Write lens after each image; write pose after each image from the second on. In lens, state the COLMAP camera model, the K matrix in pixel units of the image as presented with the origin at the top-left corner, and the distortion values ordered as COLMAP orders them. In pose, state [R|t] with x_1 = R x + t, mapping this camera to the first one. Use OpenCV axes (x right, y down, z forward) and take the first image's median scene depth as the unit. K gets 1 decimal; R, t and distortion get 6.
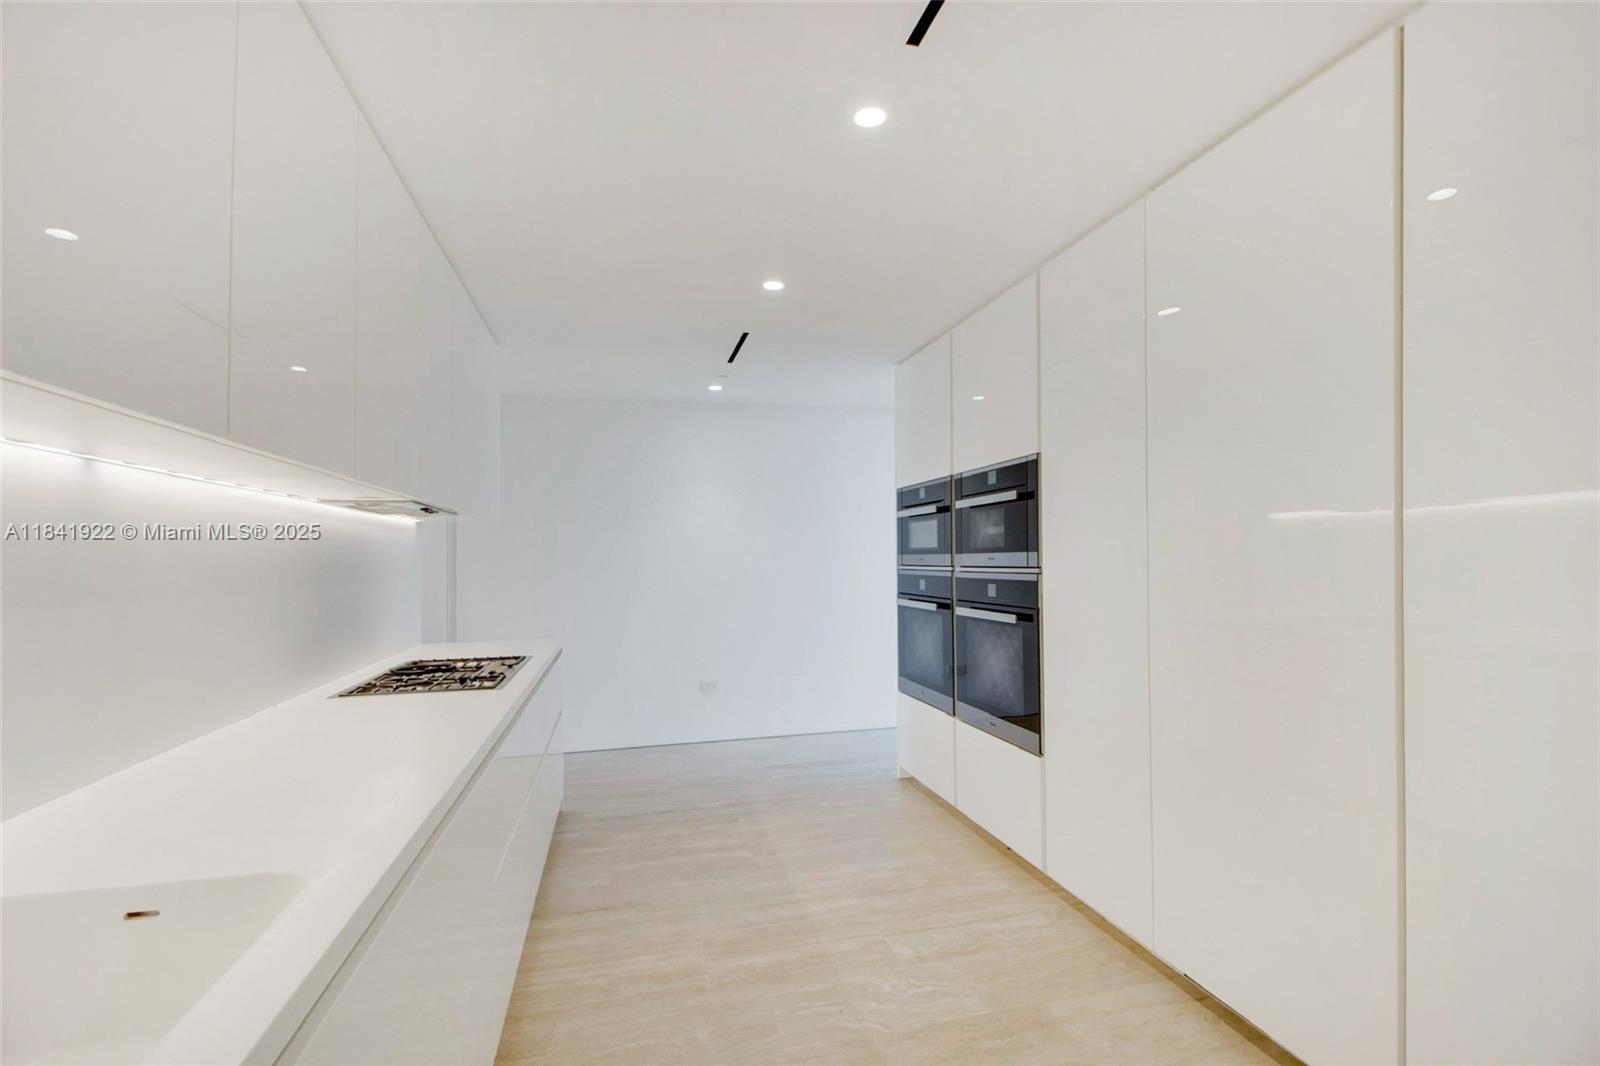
lens RADIAL K [[754.5, 0, 820.1], [0, 754.5, 557.8], [0, 0, 1]] dist [-0.002144, -0.000039]
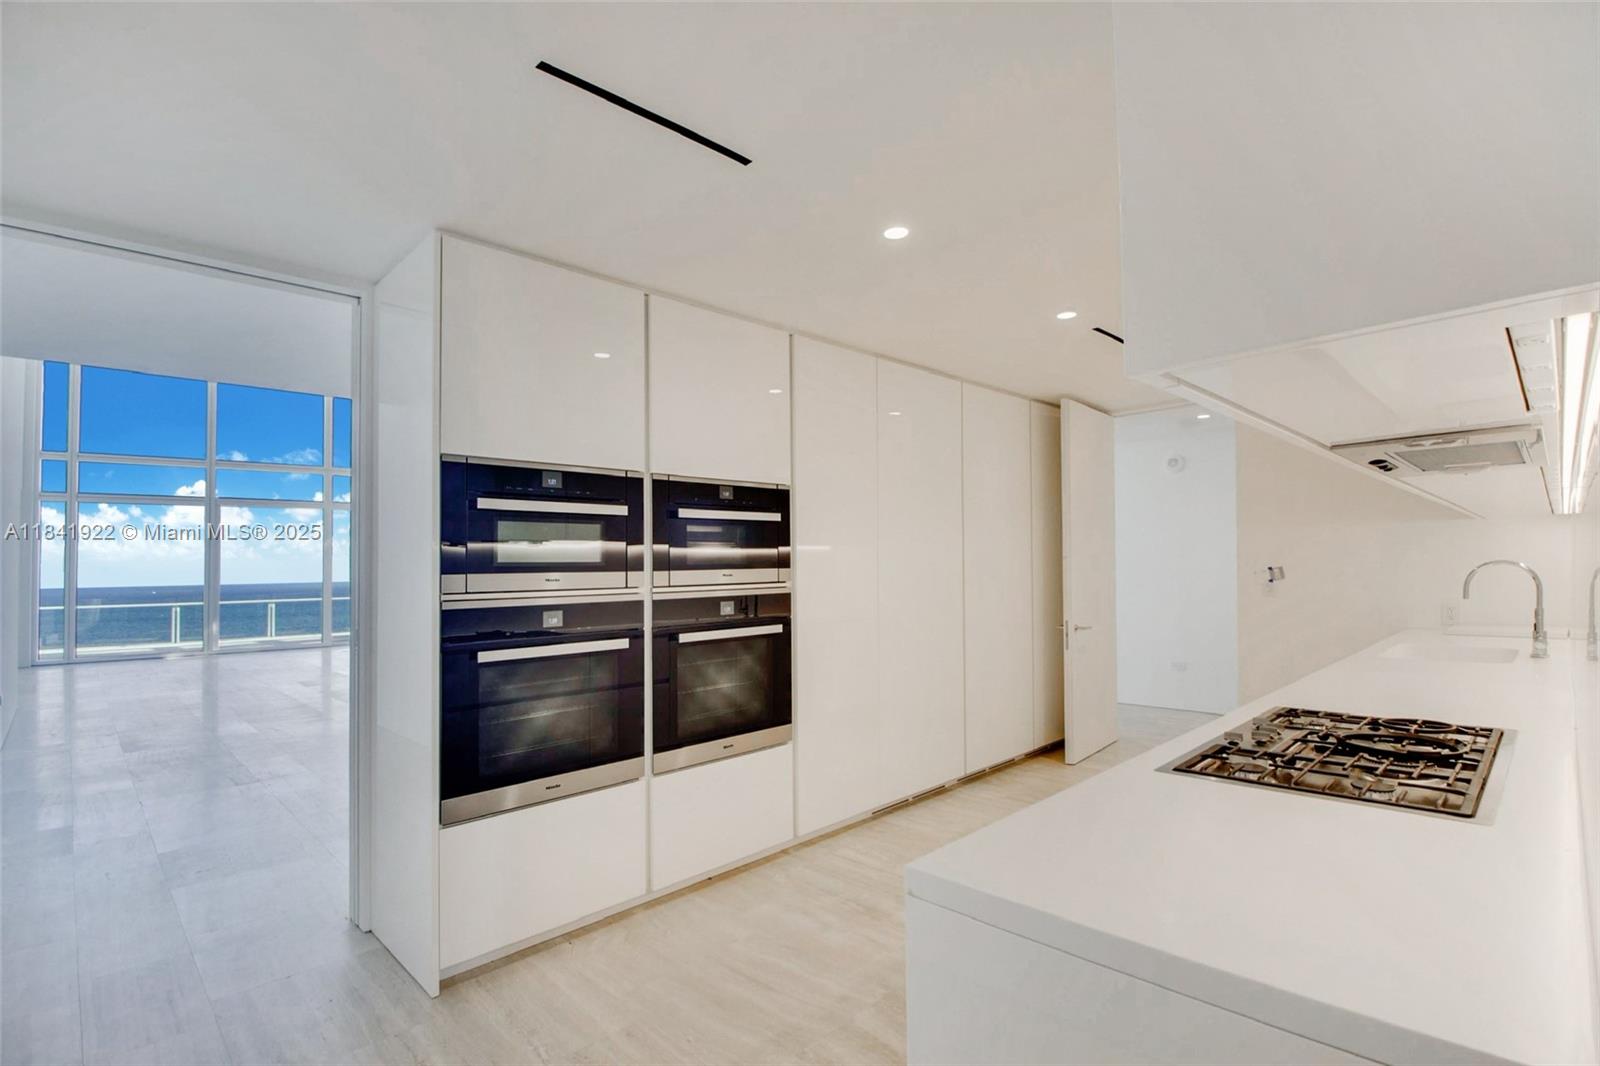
lens RADIAL K [[754.5, 0, 820.1], [0, 754.5, 557.8], [0, 0, 1]] dist [-0.002144, -0.000039]
pose [[-0.516115, 0.038137, 0.855670, -0.705024], [0.026687, 0.999239, -0.028438, 0.009164], [-0.856103, 0.008158, -0.516740, 1.468414]]
